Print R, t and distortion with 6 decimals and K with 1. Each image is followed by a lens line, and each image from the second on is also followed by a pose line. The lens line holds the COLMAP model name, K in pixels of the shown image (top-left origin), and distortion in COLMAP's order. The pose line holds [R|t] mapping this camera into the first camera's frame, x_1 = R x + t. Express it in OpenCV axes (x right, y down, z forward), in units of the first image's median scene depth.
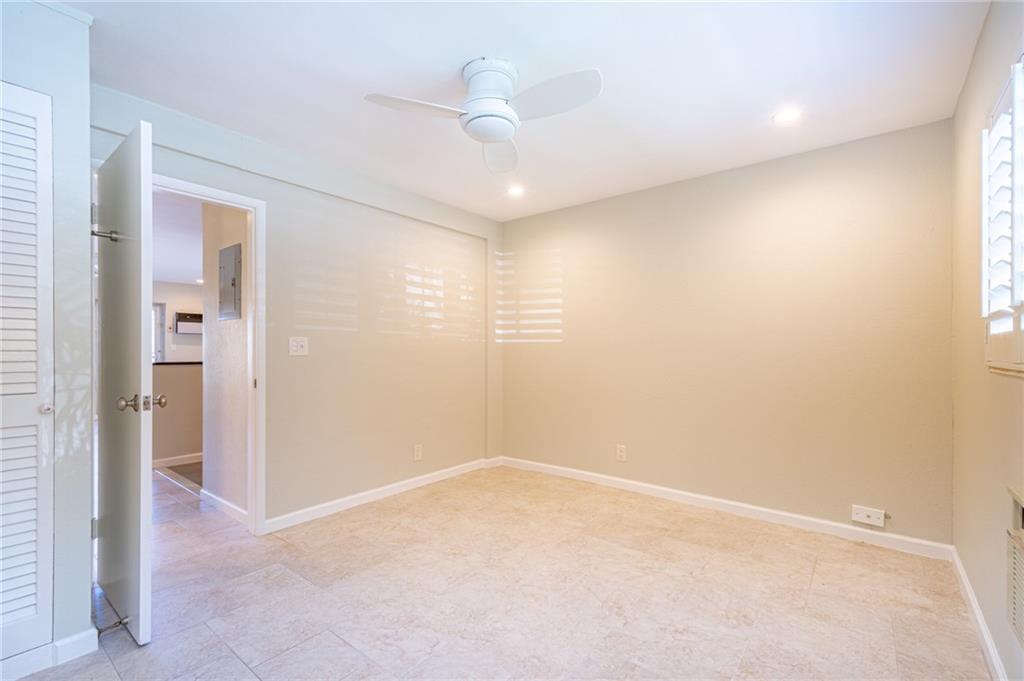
lens RADIAL K [[454.5, 0, 512.9], [0, 454.5, 351.5], [0, 0, 1]] dist [0.015231, -0.000562]
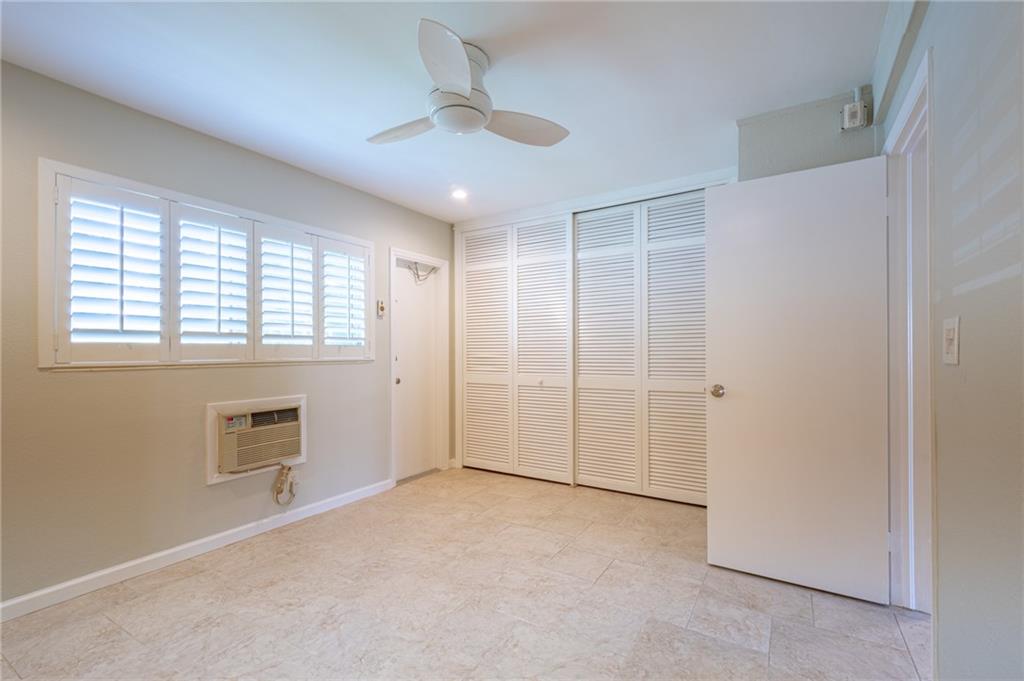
lens RADIAL K [[450.5, 0, 509.4], [0, 450.5, 353.0], [0, 0, 1]] dist [0.017634, -0.000120]
pose [[-0.995746, 0.005236, -0.091993, -0.064321], [0.004634, 0.999966, 0.006756, -0.005731], [0.092025, 0.006301, -0.995737, 1.905460]]
